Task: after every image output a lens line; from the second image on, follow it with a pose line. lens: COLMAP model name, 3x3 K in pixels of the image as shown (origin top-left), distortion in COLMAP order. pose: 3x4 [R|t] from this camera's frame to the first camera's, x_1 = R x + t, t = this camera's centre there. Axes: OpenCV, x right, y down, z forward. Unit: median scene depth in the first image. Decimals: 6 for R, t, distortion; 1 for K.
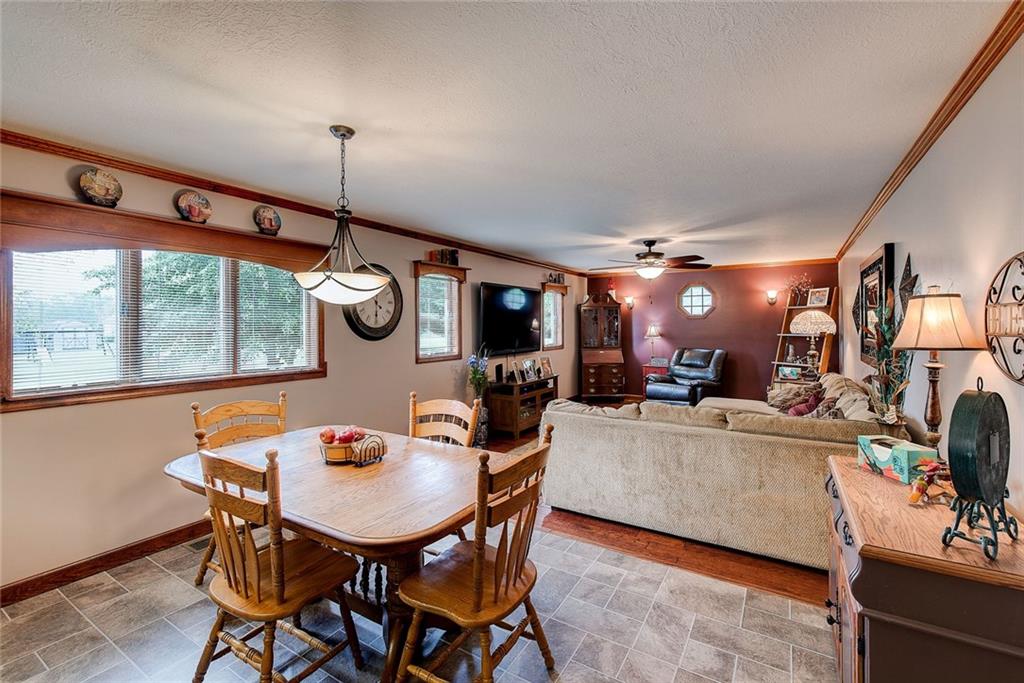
lens RADIAL K [[442.3, 0, 511.5], [0, 442.3, 326.1], [0, 0, 1]] dist [0.001012, -0.000508]
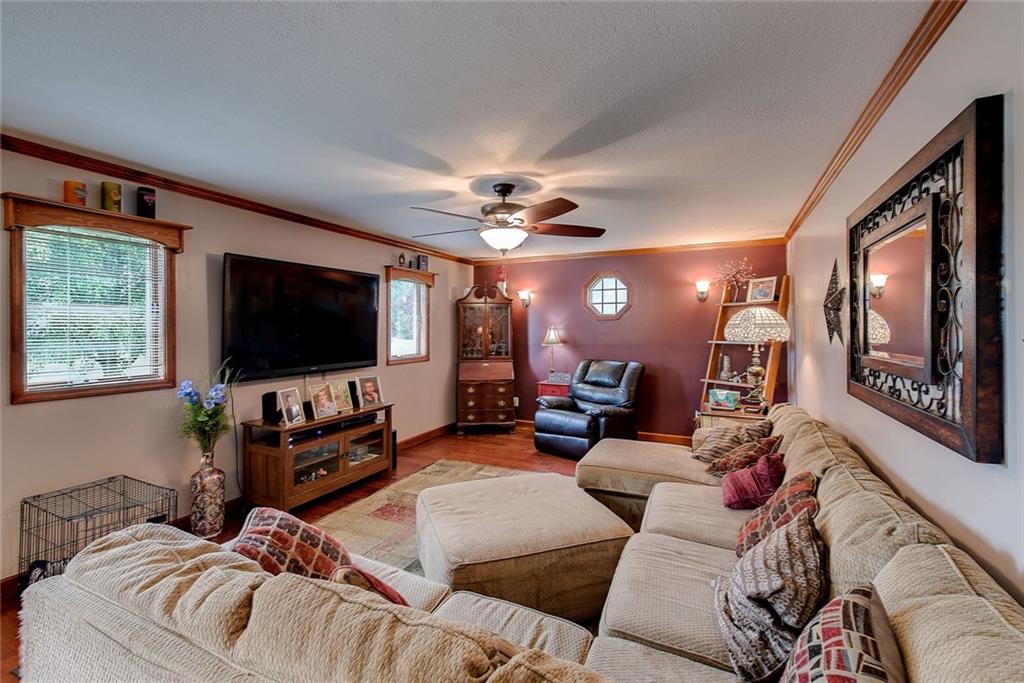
lens RADIAL K [[442.3, 0, 512.7], [0, 442.3, 329.1], [0, 0, 1]] dist [0.001012, -0.000508]
pose [[0.993450, 0.001798, 0.114249, 0.221121], [-0.001619, 0.999997, -0.001661, 0.000253], [-0.114252, 0.001465, 0.993451, 0.351616]]
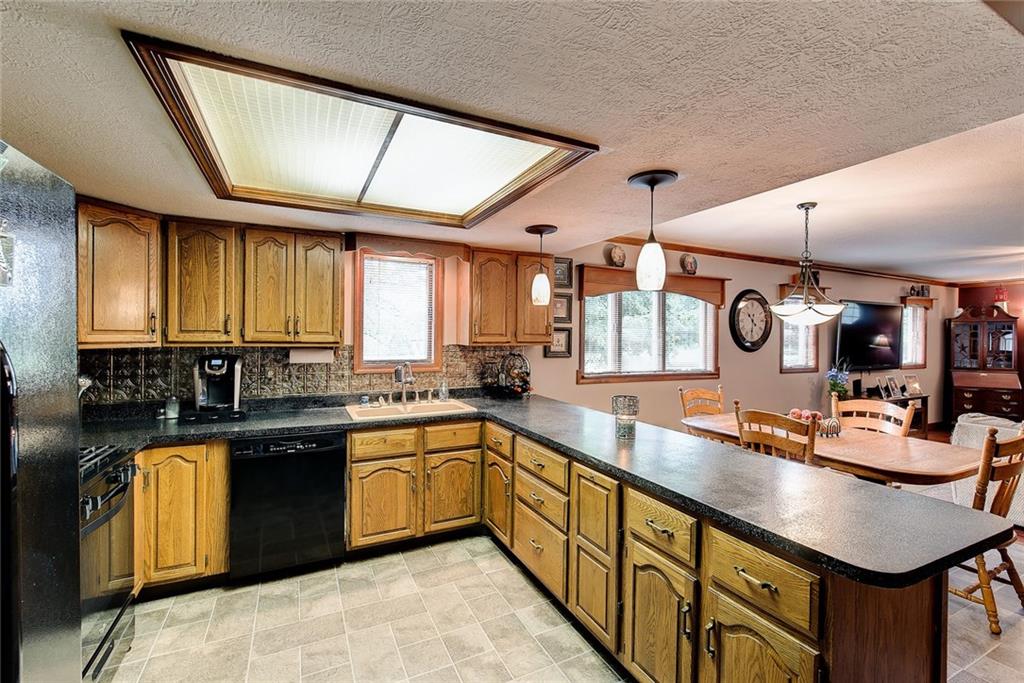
lens RADIAL K [[442.3, 0, 505.7], [0, 442.3, 340.4], [0, 0, 1]] dist [0.001012, -0.000508]
pose [[0.847556, 0.018224, -0.530393, -0.170167], [-0.016934, 0.999830, 0.007294, 0.002457], [0.530436, 0.002800, 0.847721, -0.287508]]
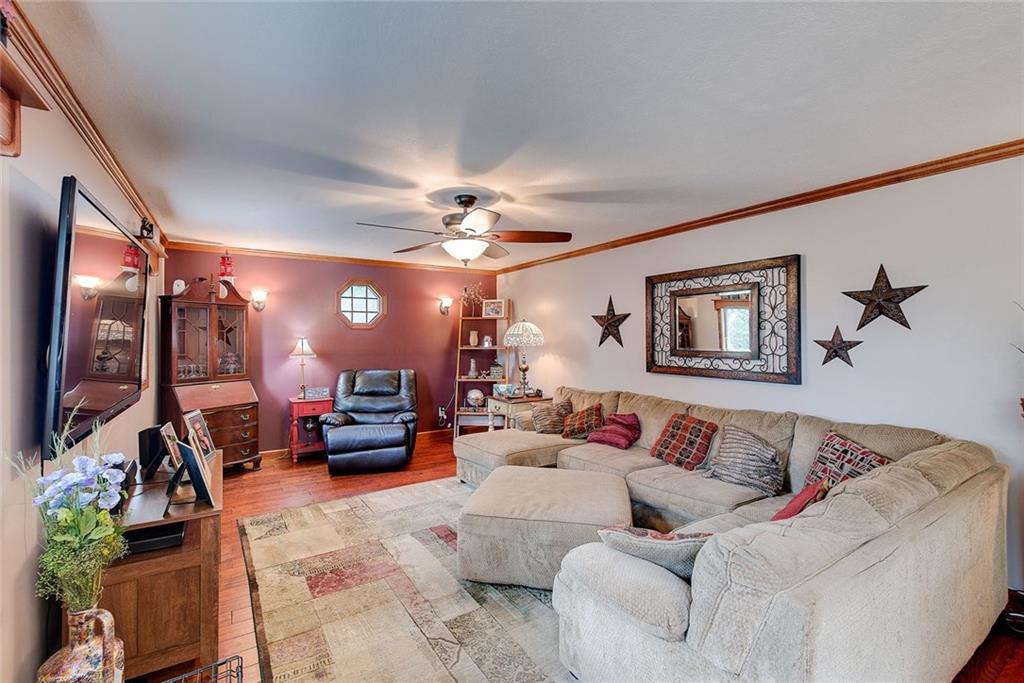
lens RADIAL K [[442.3, 0, 510.1], [0, 442.3, 331.9], [0, 0, 1]] dist [0.001012, -0.000508]
pose [[0.442981, 0.012919, 0.896438, -0.169367], [0.003464, 0.999864, -0.016121, 0.001344], [-0.896524, 0.010247, 0.442876, 0.581978]]
